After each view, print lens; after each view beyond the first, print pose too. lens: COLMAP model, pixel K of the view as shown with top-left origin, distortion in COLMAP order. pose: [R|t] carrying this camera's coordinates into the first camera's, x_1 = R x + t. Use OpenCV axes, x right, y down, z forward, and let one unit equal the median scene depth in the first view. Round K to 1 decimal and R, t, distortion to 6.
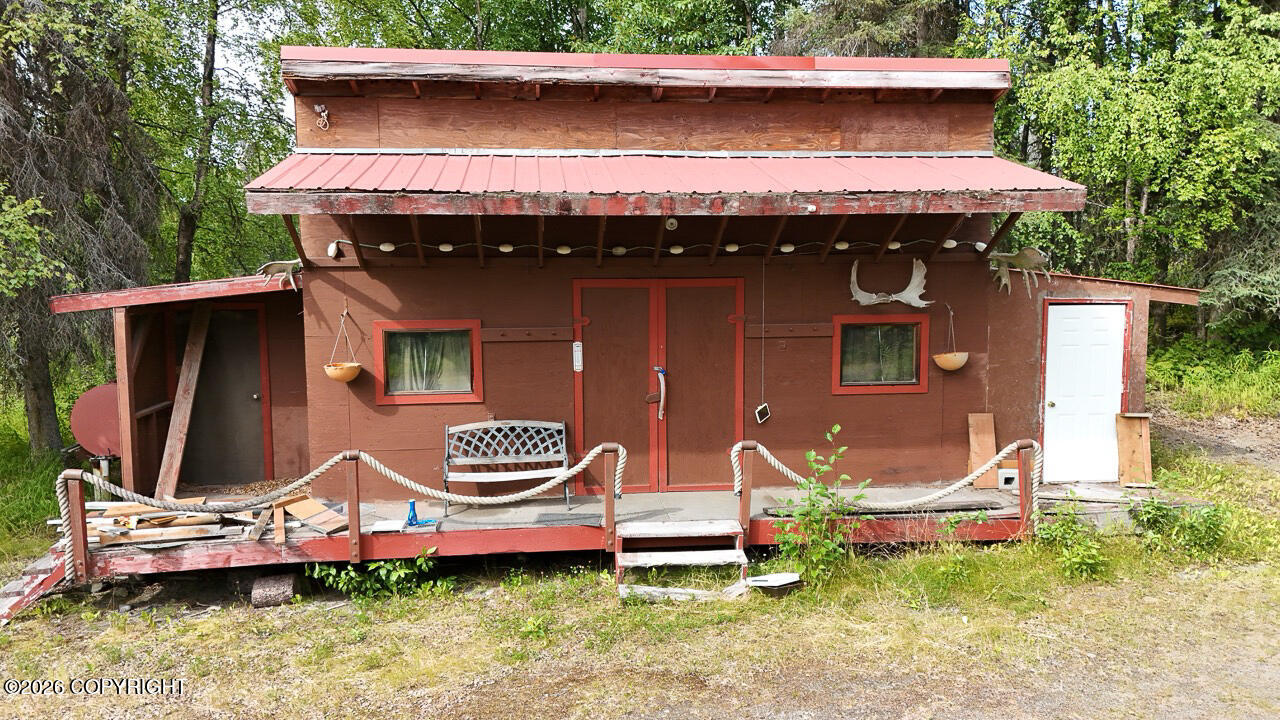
lens RADIAL K [[932.3, 0, 640.0], [0, 932.3, 360.0], [0, 0, 1]] dist [0.038269, -0.008049]
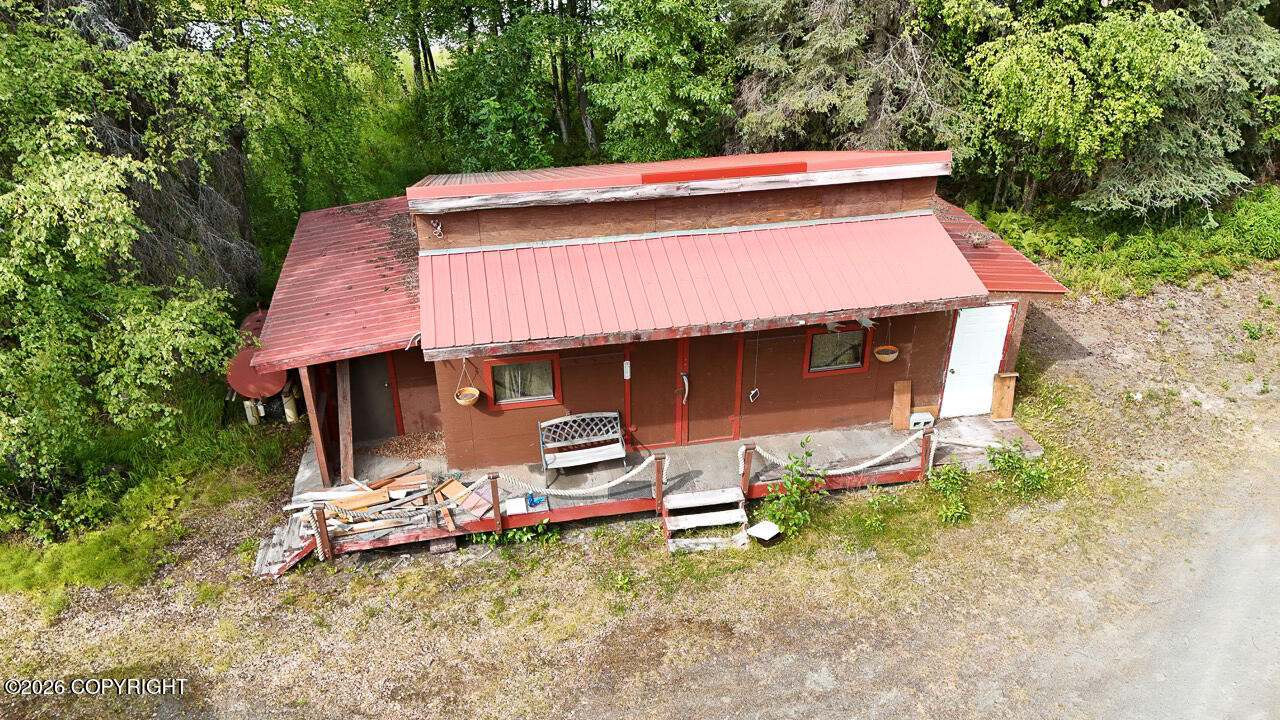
lens RADIAL K [[915.1, 0, 640.0], [0, 915.1, 360.0], [0, 0, 1]] dist [0.075467, -0.065199]
pose [[0.997041, -0.038380, 0.066608, -0.143081], [0.008858, 0.918044, 0.396381, -0.582526], [-0.076362, -0.394618, 0.915667, -0.272183]]
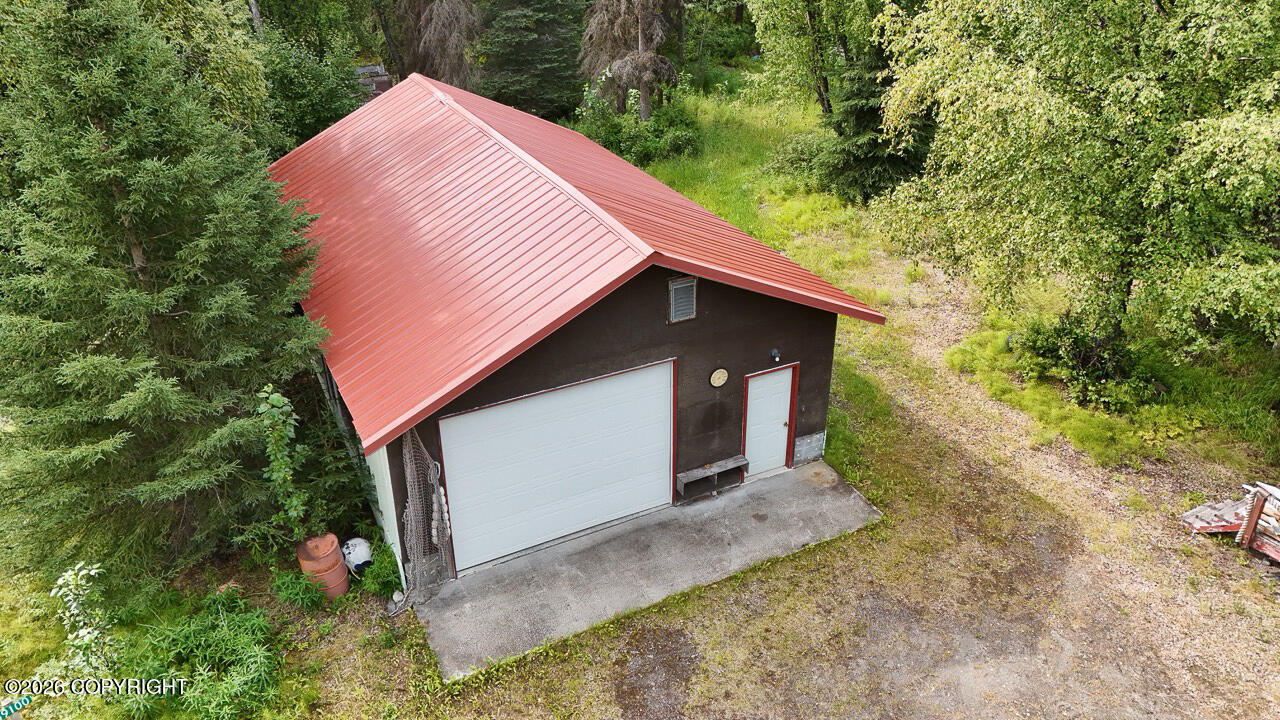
lens RADIAL K [[915.1, 0, 640.0], [0, 915.1, 360.0], [0, 0, 1]] dist [0.075467, -0.065199]
pose [[0.360776, 0.455555, -0.813825, 0.155809], [-0.078493, 0.884327, 0.460223, -0.593691], [0.929343, -0.102158, 0.354802, -0.405986]]
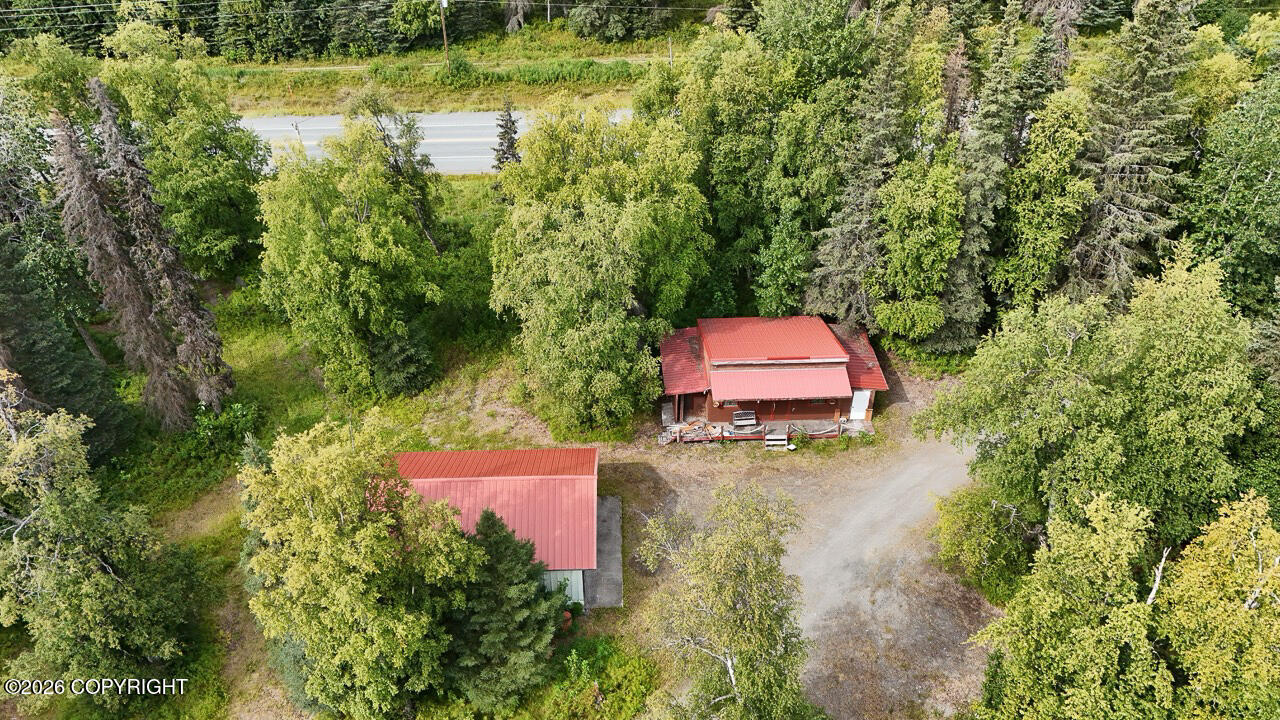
lens RADIAL K [[915.1, 0, 640.0], [0, 915.1, 360.0], [0, 0, 1]] dist [0.075467, -0.065199]
pose [[0.997875, 0.048572, -0.043436, -0.530028], [-0.019779, 0.860929, 0.508341, -2.854906], [0.062087, -0.506401, 0.860060, -3.406566]]
